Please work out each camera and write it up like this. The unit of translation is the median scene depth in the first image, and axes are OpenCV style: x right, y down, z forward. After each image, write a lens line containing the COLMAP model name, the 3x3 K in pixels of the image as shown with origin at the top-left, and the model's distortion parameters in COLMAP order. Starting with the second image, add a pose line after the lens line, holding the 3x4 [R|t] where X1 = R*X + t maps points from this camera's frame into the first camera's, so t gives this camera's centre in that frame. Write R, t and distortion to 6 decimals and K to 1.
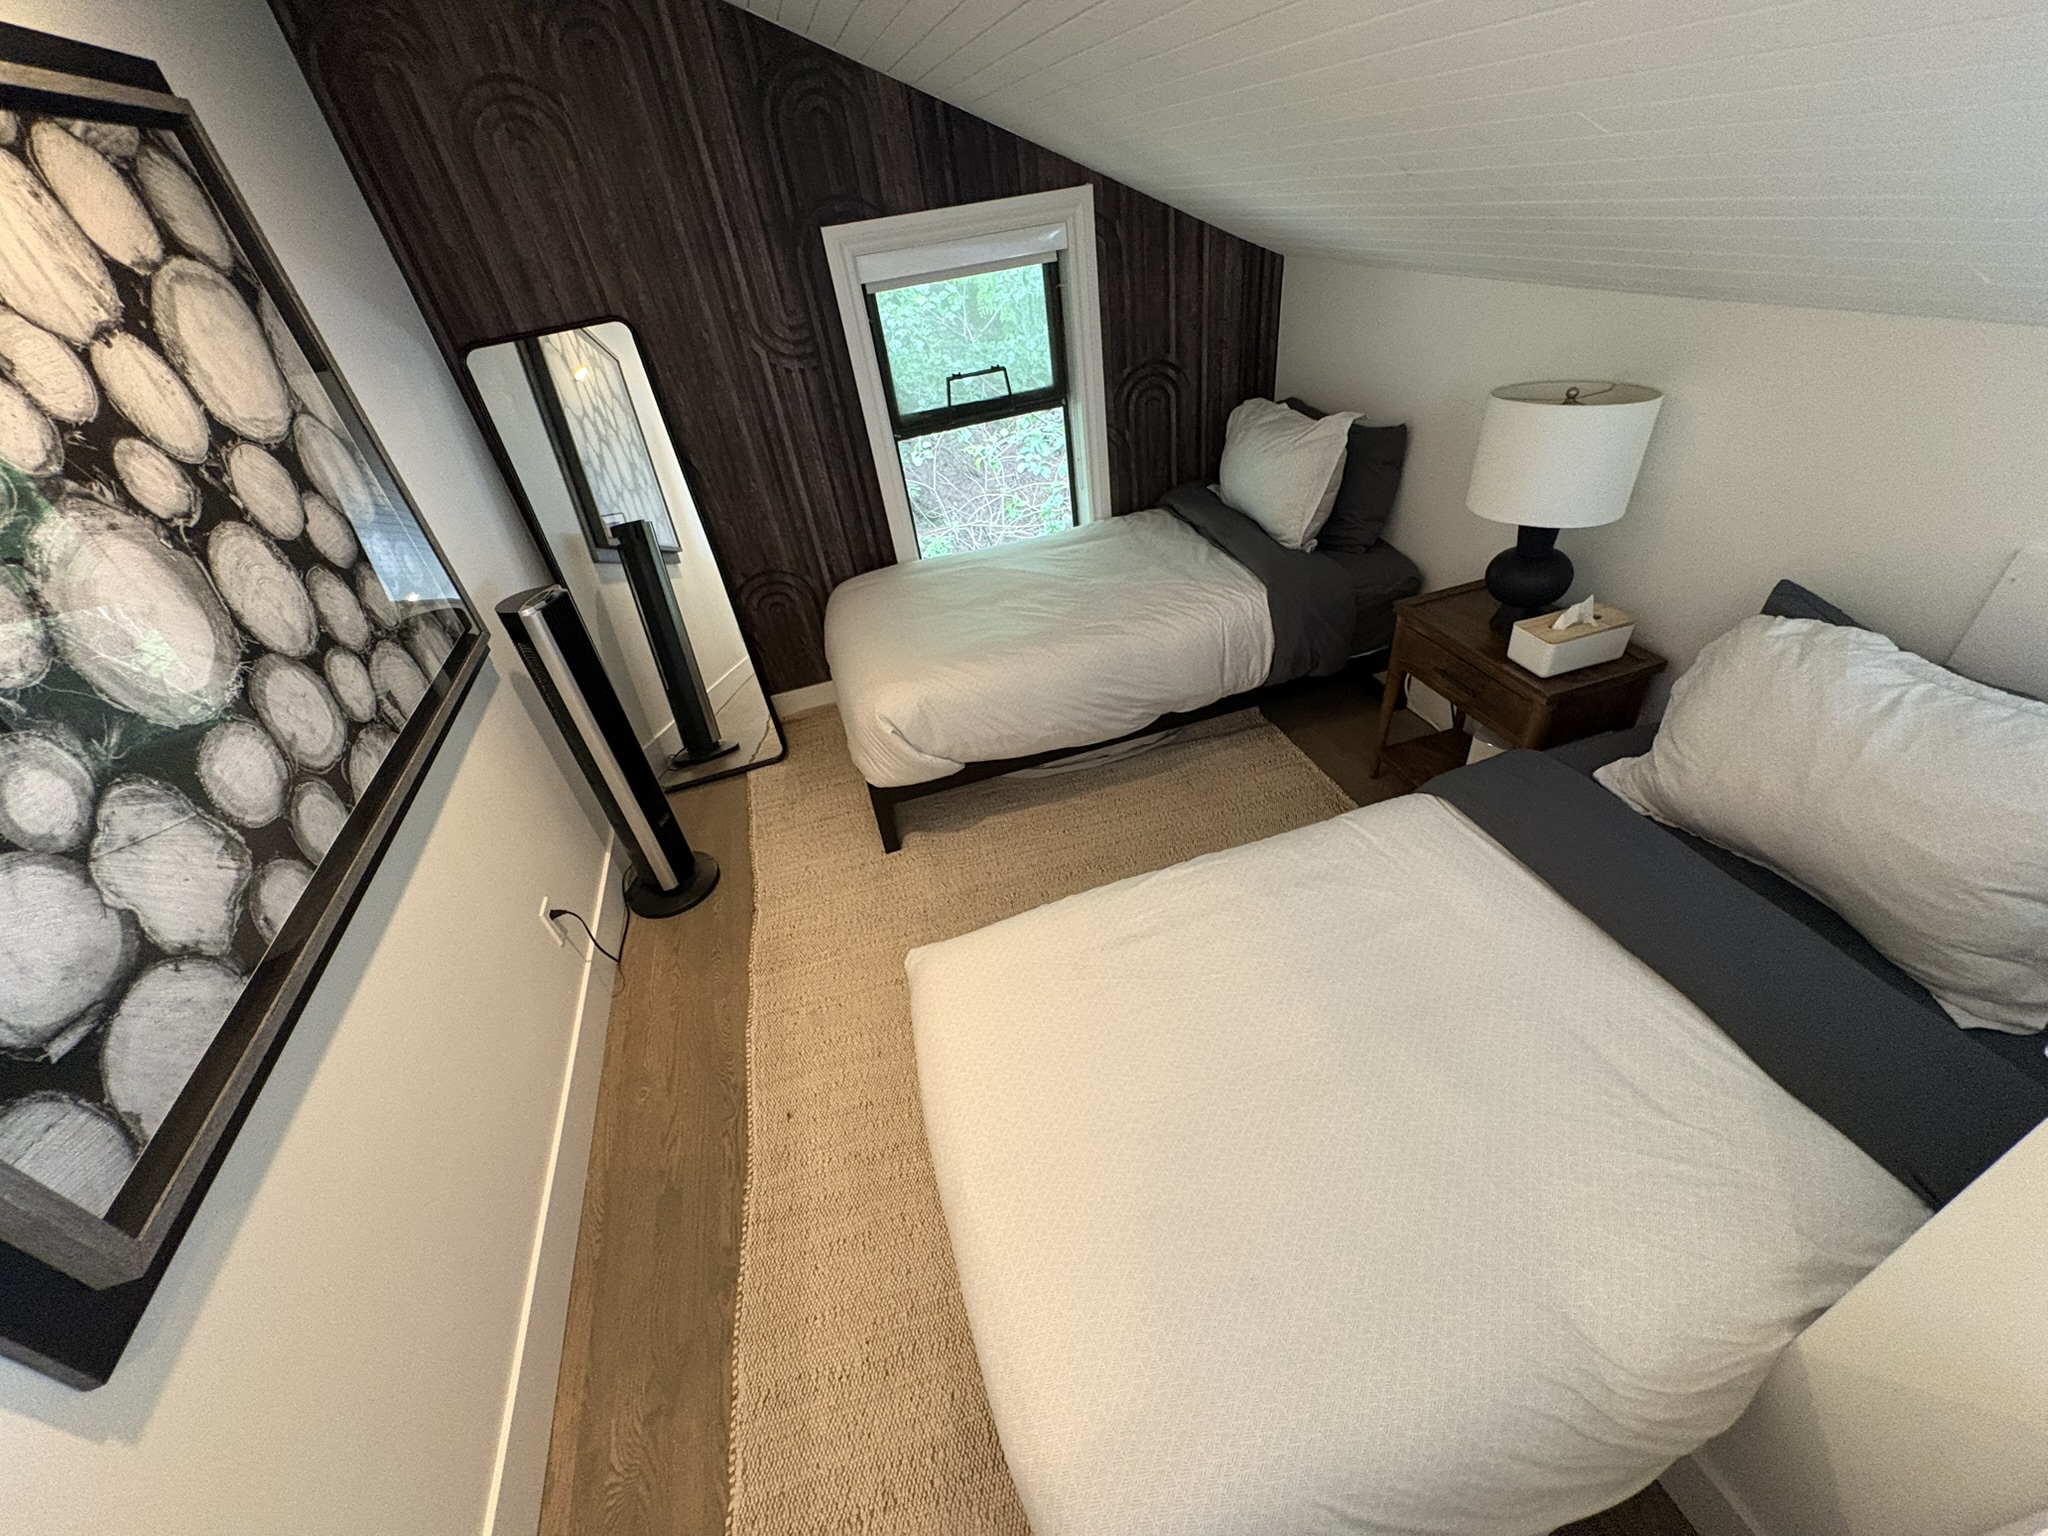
lens RADIAL K [[814.6, 0, 1021.8], [0, 814.6, 768.4], [0, 0, 1]] dist [-0.001210, -0.000219]
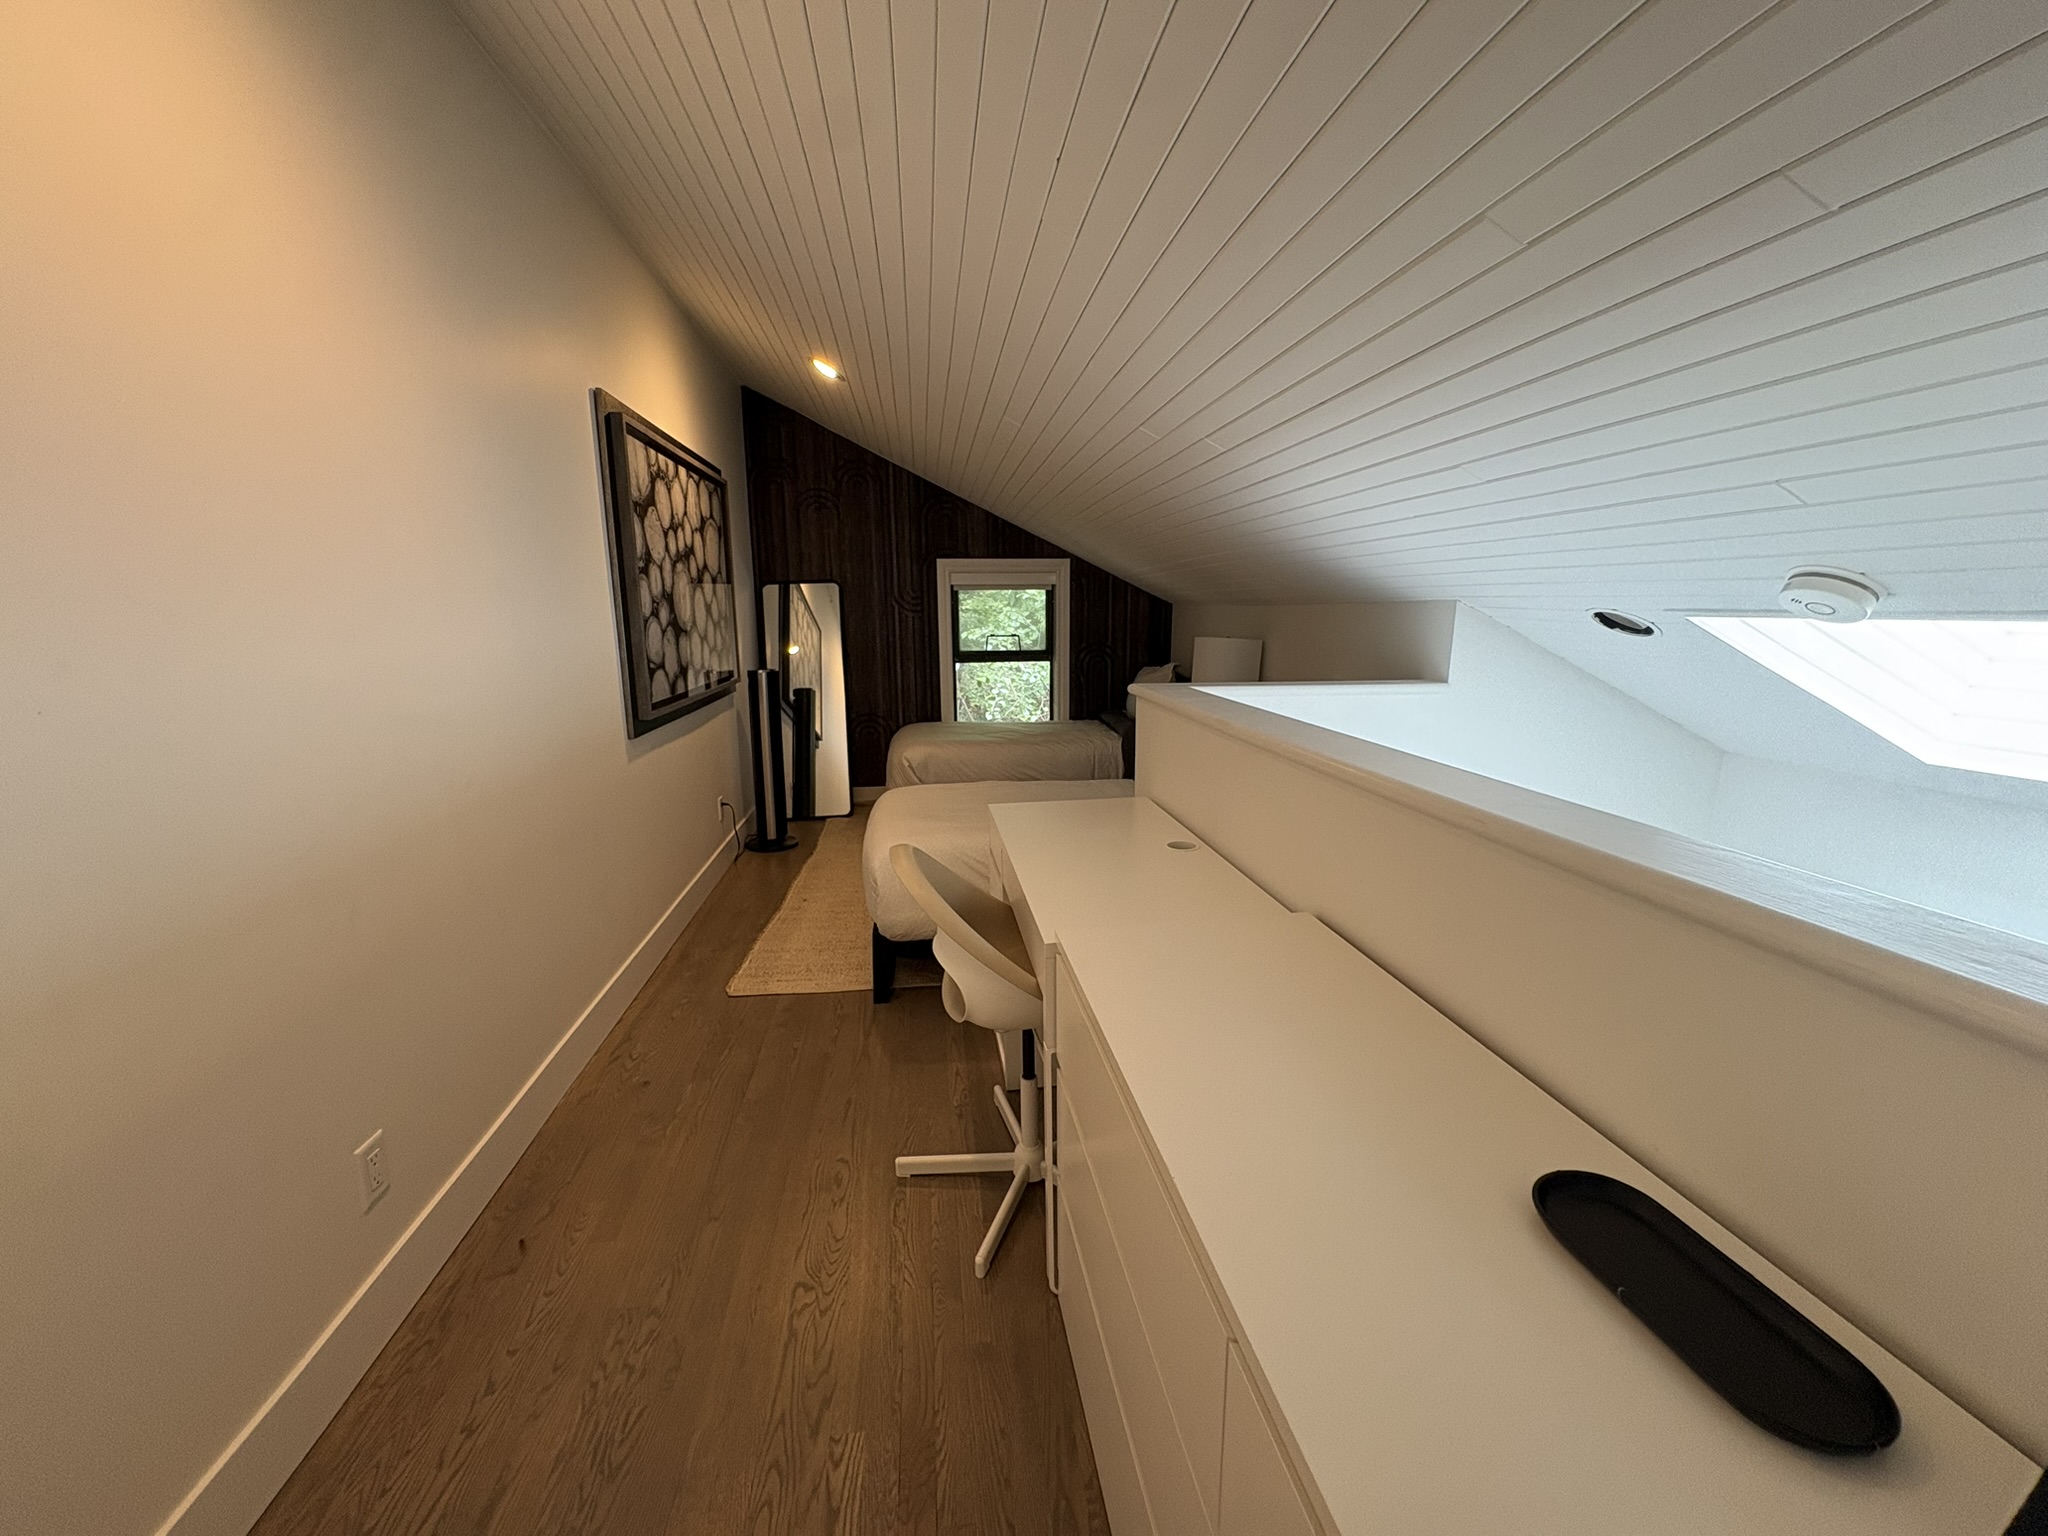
lens RADIAL K [[814.6, 0, 1021.6], [0, 814.6, 768.0], [0, 0, 1]] dist [-0.001210, -0.000219]
pose [[0.978390, 0.147479, -0.144928, 0.344752], [-0.194595, 0.893707, -0.404252, 0.617591], [0.069904, 0.423718, 0.903093, -0.651655]]
